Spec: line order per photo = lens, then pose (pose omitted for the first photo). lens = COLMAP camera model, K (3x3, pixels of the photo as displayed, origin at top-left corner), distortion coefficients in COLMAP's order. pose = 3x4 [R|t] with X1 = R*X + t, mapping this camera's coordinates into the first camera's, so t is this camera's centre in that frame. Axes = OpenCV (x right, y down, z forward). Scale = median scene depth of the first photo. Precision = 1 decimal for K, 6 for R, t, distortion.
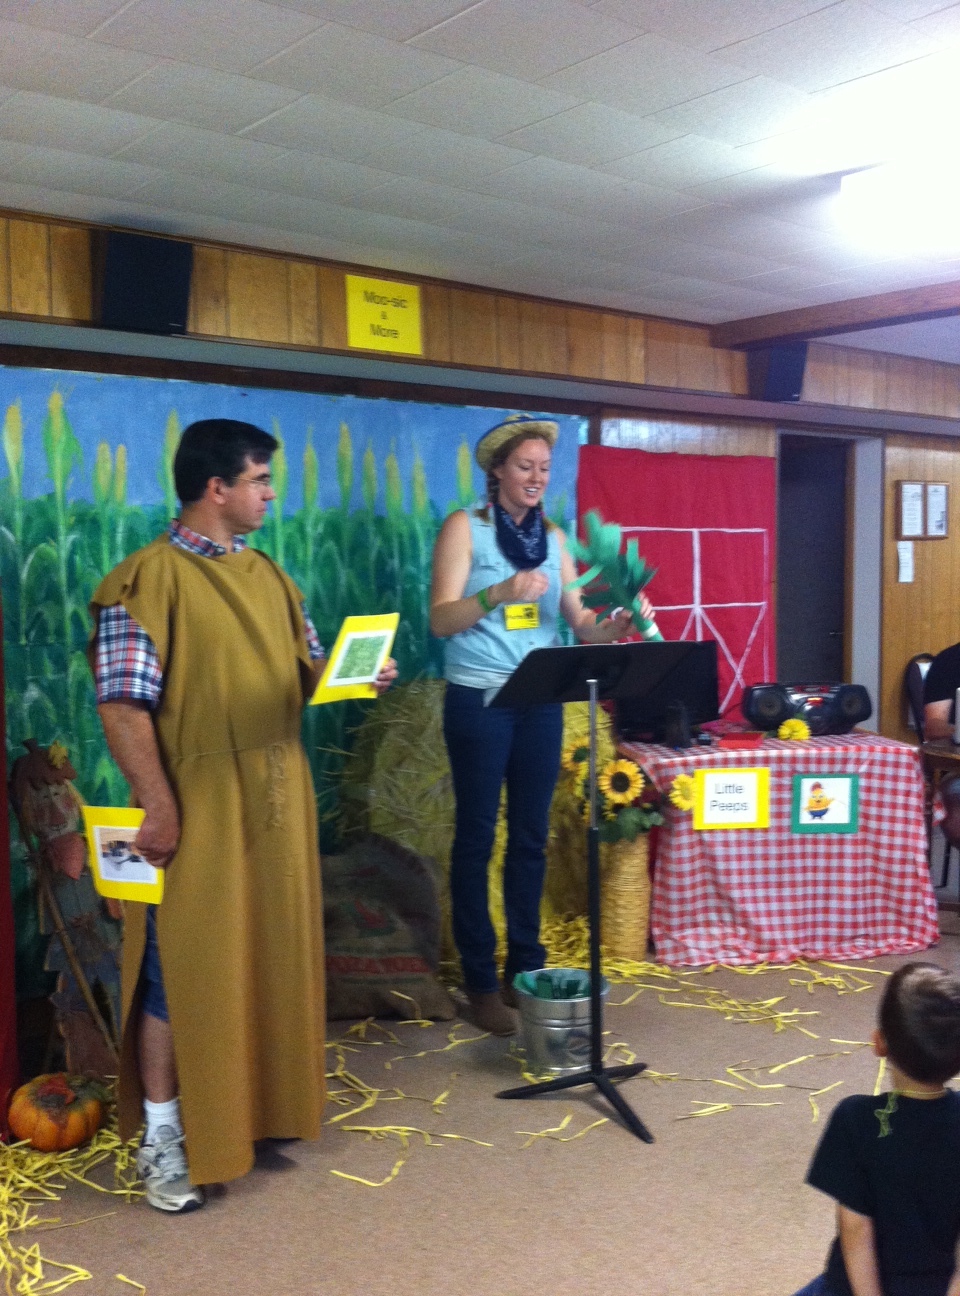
lens RADIAL K [[1278.2, 0, 479.9], [0, 1278.2, 648.5], [0, 0, 1]] dist [-0.013670, 0.000000]
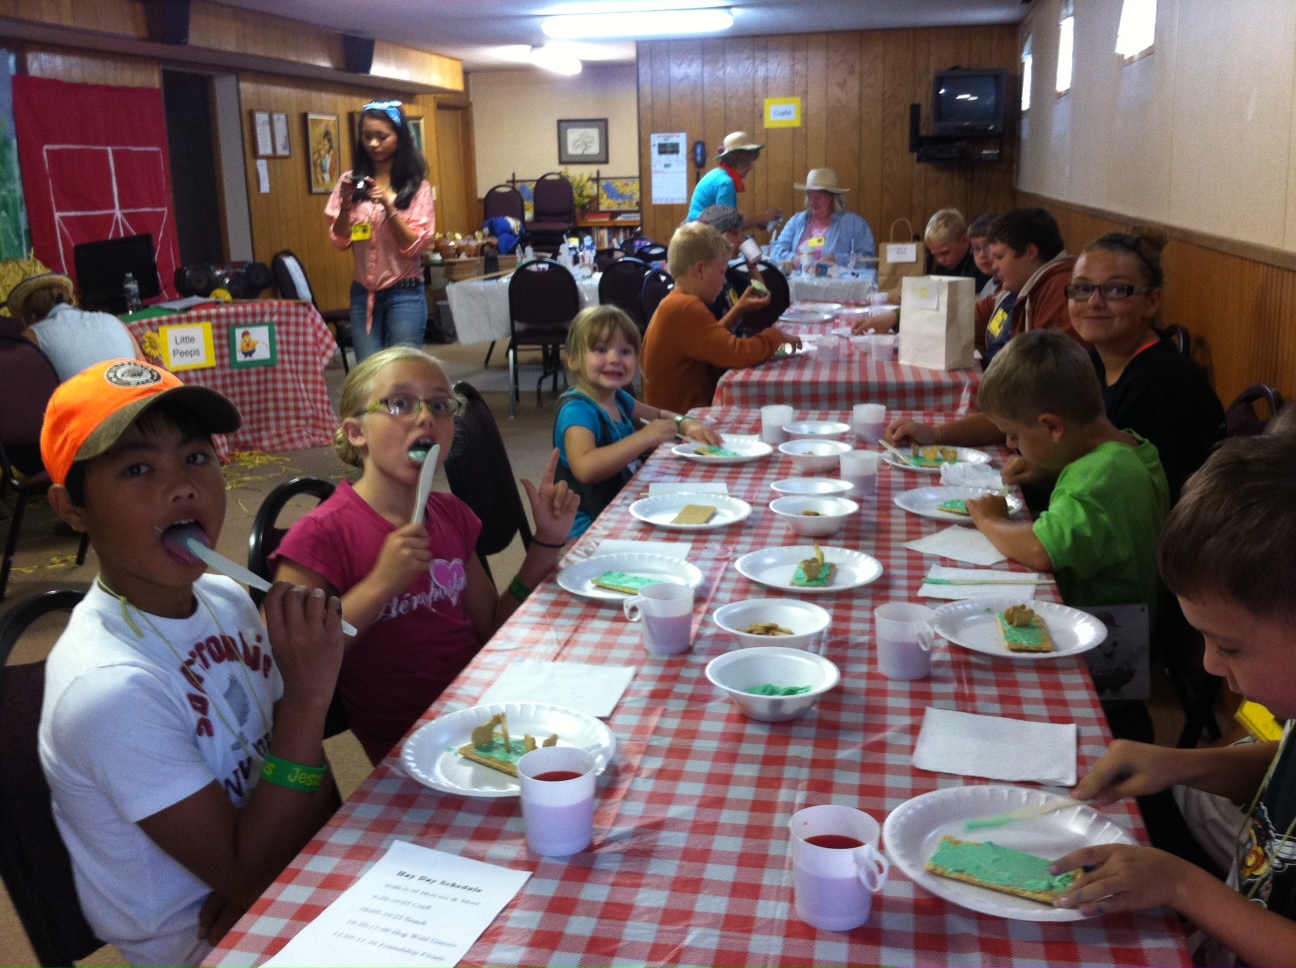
lens RADIAL K [[1278.2, 0, 647.3], [0, 1278.2, 484.9], [0, 0, 1]] dist [-0.013670, 0.000000]
pose [[0.788670, -0.153450, 0.595359, -0.227276], [0.060184, 0.982971, 0.173628, 0.049930], [-0.611863, -0.101104, 0.784475, -0.354300]]
